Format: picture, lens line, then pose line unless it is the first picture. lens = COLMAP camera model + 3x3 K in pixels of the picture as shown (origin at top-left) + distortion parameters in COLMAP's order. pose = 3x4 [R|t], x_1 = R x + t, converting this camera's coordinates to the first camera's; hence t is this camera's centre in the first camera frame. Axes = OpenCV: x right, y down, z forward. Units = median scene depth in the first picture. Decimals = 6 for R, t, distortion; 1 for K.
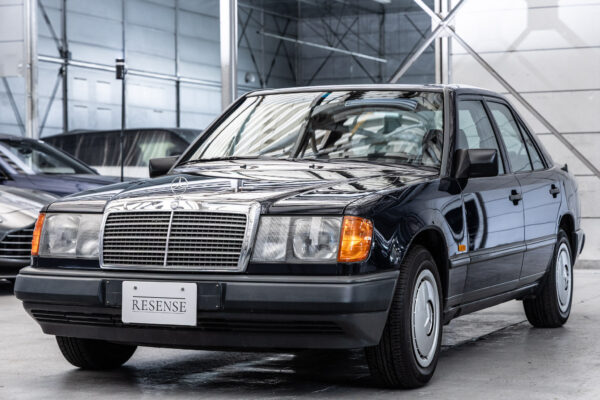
lens RADIAL K [[1422.5, 0, 299.6], [0, 1422.5, 199.1], [0, 0, 1]] dist [0.008033, 0.000000]
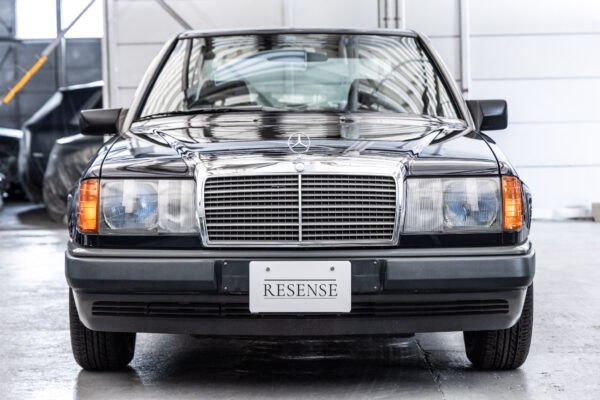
lens RADIAL K [[1508.5, 0, 300.0], [0, 1508.5, 199.5], [0, 0, 1]] dist [-0.373258, 0.000000]
pose [[0.932426, -0.020045, 0.360804, -0.406938], [0.011075, 0.999576, 0.026914, -0.000355], [-0.361191, -0.021099, 0.932253, 0.191916]]
